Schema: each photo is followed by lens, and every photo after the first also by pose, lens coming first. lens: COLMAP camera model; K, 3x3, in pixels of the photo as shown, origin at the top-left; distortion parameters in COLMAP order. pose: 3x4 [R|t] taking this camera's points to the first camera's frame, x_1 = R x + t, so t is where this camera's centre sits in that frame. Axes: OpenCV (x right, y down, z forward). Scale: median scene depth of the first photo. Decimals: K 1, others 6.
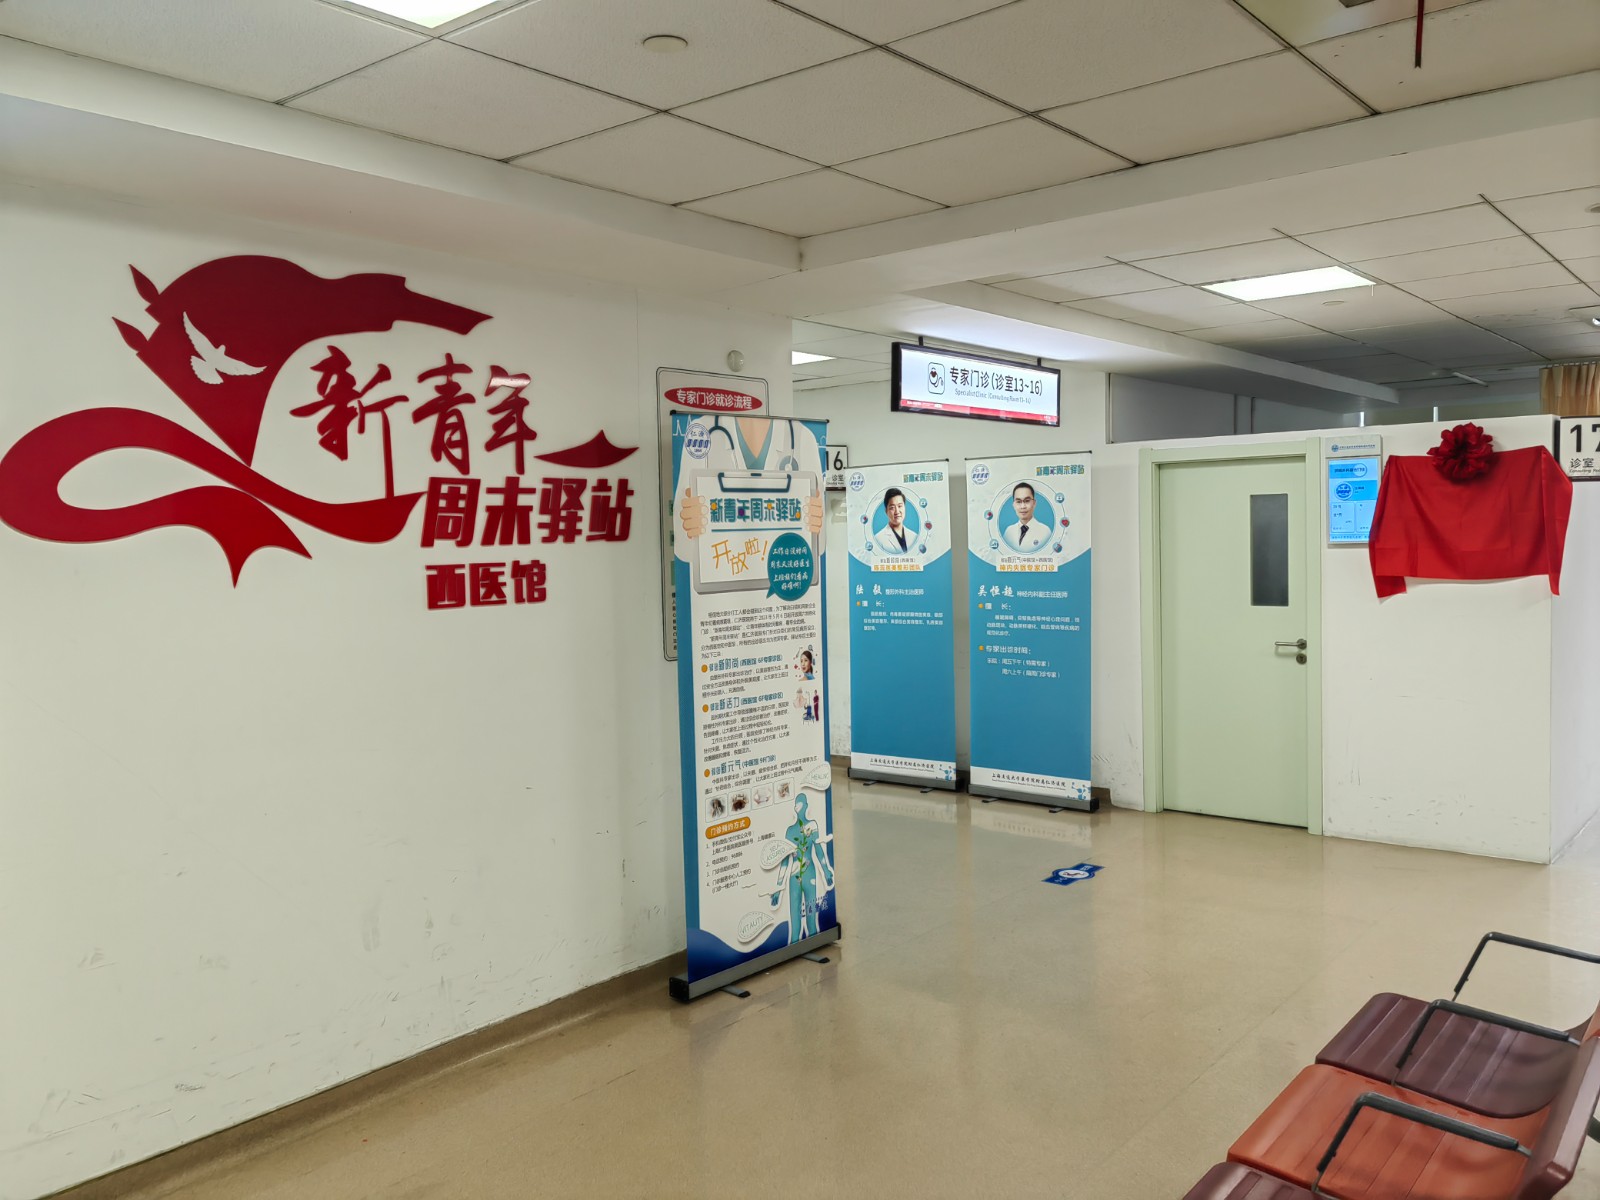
lens RADIAL K [[1263.4, 0, 794.1], [0, 1263.4, 599.0], [0, 0, 1]] dist [0.034008, -0.007014]
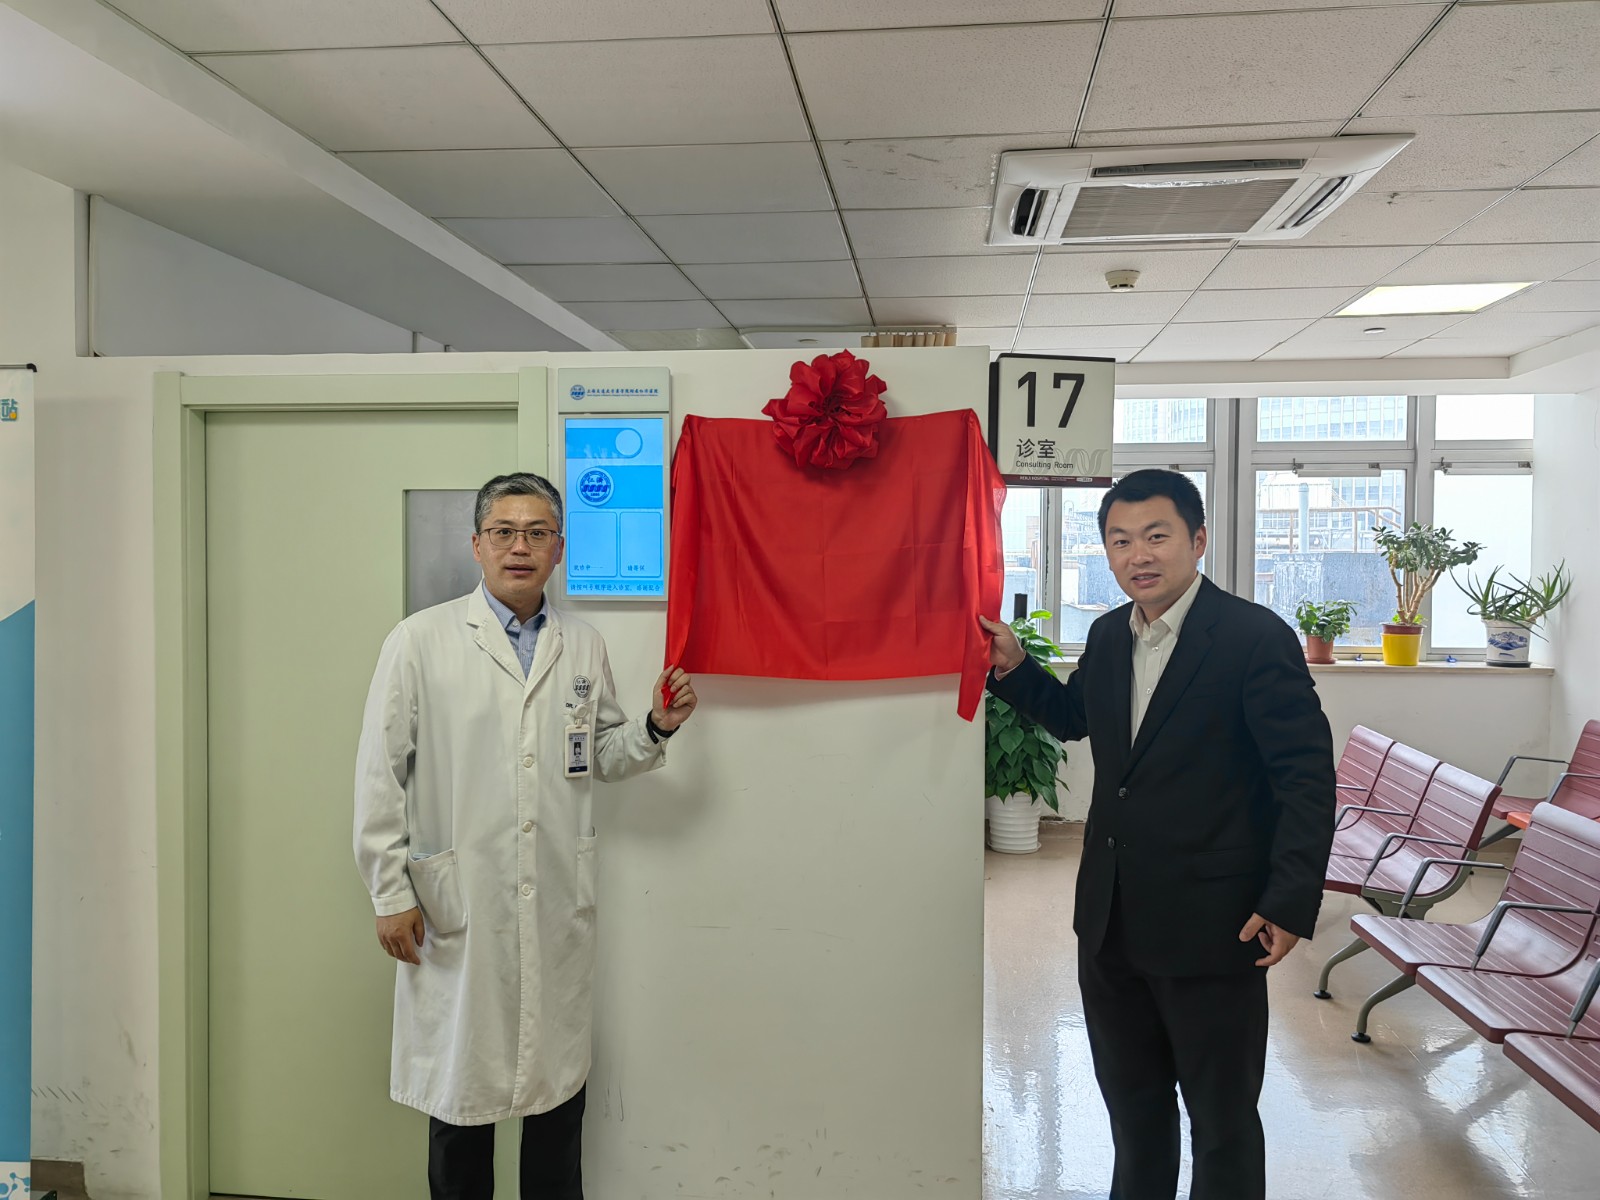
lens RADIAL K [[1263.4, 0, 794.7], [0, 1263.4, 600.8], [0, 0, 1]] dist [0.034008, -0.007014]
pose [[0.832181, 0.016839, 0.554249, 0.252675], [0.003778, 0.999343, -0.036033, -0.028351], [-0.554492, 0.032080, 0.831571, 0.613955]]
